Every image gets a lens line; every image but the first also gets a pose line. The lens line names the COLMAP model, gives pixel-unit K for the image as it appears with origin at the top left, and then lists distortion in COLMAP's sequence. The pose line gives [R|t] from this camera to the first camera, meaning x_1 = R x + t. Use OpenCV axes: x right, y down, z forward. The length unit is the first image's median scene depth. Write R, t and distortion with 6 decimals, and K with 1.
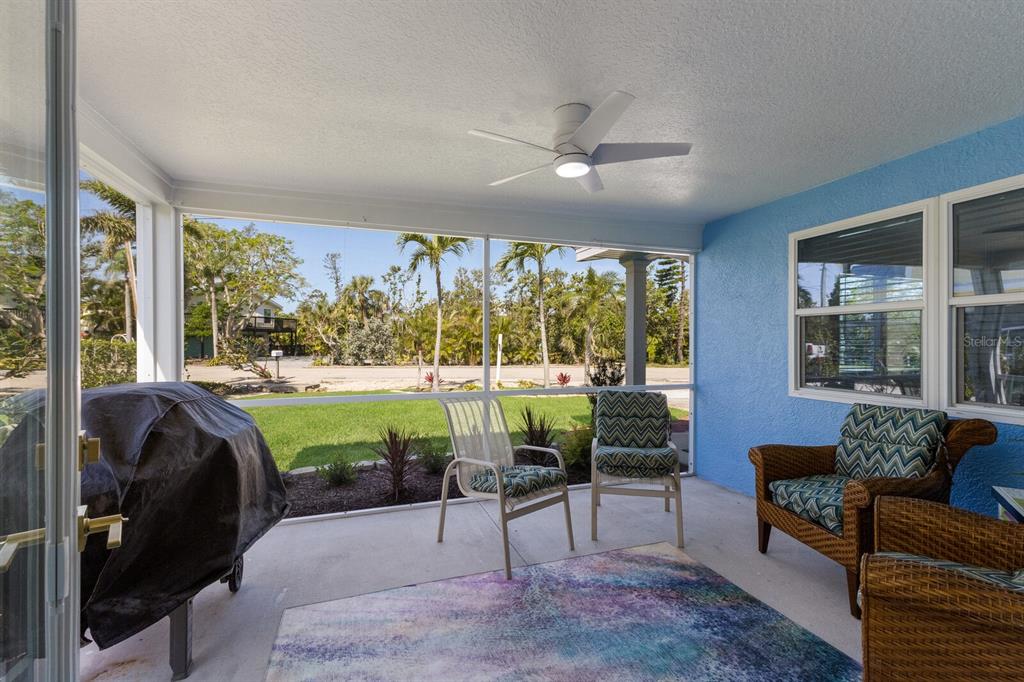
lens RADIAL K [[441.5, 0, 505.1], [0, 441.5, 343.6], [0, 0, 1]] dist [0.012486, -0.002137]
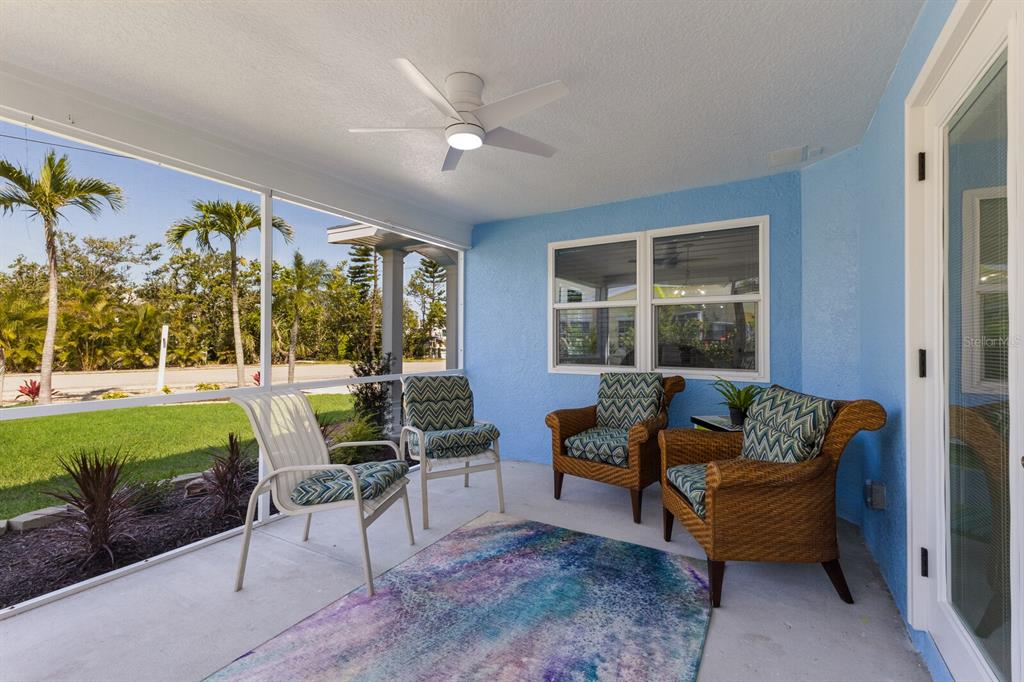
lens RADIAL K [[441.5, 0, 506.3], [0, 441.5, 335.2], [0, 0, 1]] dist [0.012486, -0.002137]
pose [[0.763676, 0.009162, 0.645534, -0.311560], [0.000187, 0.999896, -0.014413, 0.037283], [-0.645599, 0.011128, 0.763595, 0.154180]]
